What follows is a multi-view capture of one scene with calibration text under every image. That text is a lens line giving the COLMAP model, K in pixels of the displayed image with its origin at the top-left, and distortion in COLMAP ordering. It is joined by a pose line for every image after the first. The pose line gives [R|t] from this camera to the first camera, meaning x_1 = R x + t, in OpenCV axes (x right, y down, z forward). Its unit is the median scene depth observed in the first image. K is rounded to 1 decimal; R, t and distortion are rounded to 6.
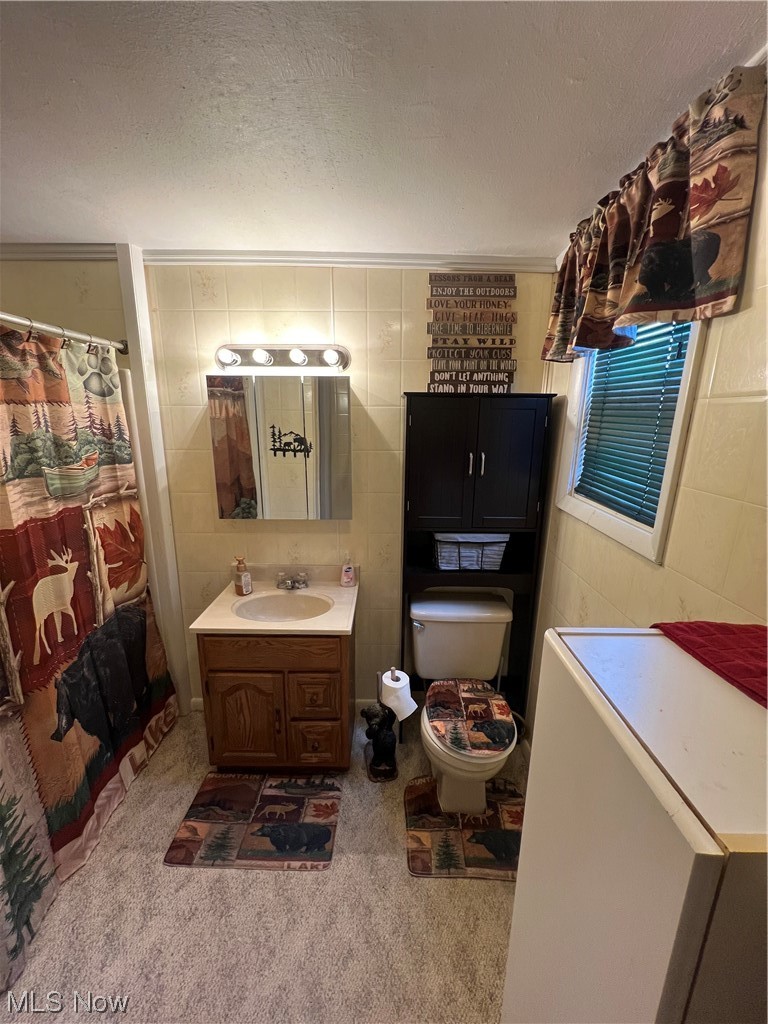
lens RADIAL K [[413.0, 0, 383.8], [0, 413.0, 513.5], [0, 0, 1]] dist [-0.000542, 0.000956]
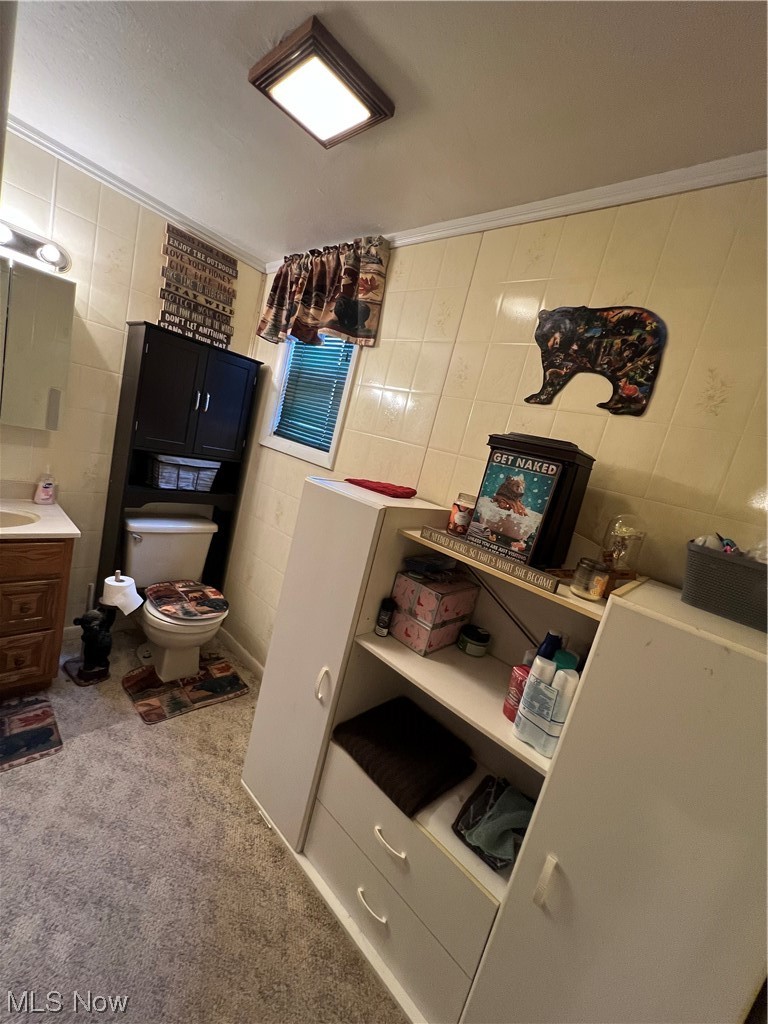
lens RADIAL K [[413.0, 0, 385.2], [0, 413.0, 510.3], [0, 0, 1]] dist [-0.000542, 0.000956]
pose [[0.652642, 0.021917, 0.757349, -0.359002], [-0.056196, 0.998229, 0.019538, 0.157548], [-0.755579, -0.055311, 0.652718, -0.248476]]
